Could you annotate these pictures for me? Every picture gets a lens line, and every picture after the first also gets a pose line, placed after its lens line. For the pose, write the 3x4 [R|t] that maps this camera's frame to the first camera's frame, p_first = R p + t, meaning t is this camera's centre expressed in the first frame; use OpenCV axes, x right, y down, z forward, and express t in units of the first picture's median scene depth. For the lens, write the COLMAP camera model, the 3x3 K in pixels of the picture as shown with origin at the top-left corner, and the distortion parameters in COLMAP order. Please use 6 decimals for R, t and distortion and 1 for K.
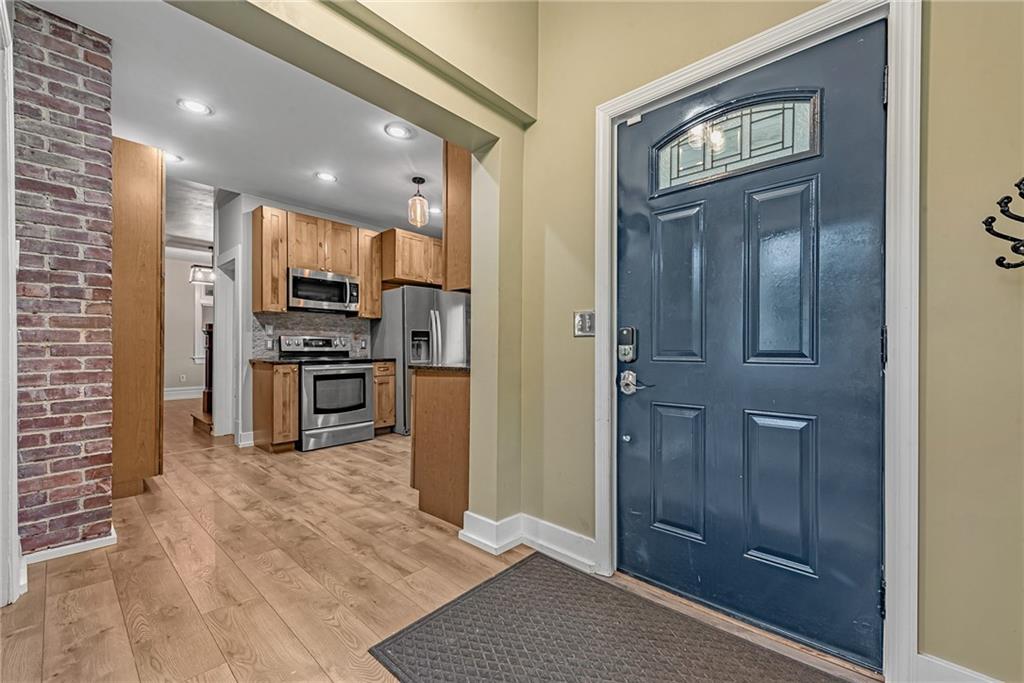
lens RADIAL K [[415.1, 0, 517.6], [0, 415.1, 348.8], [0, 0, 1]] dist [0.026027, -0.000060]
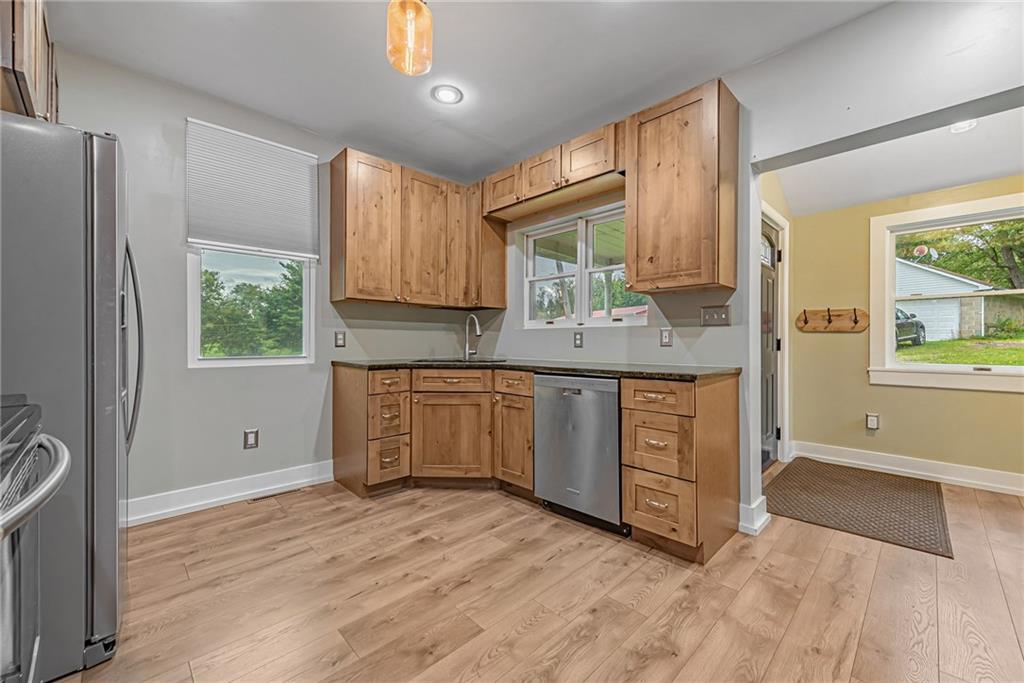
lens RADIAL K [[405.6, 0, 517.5], [0, 405.6, 339.8], [0, 0, 1]] dist [0.012471, -0.000416]
pose [[0.047896, 0.002143, 0.998850, -0.570193], [-0.002560, 0.999995, -0.002023, -0.010957], [-0.998849, -0.002460, 0.047902, 0.751034]]
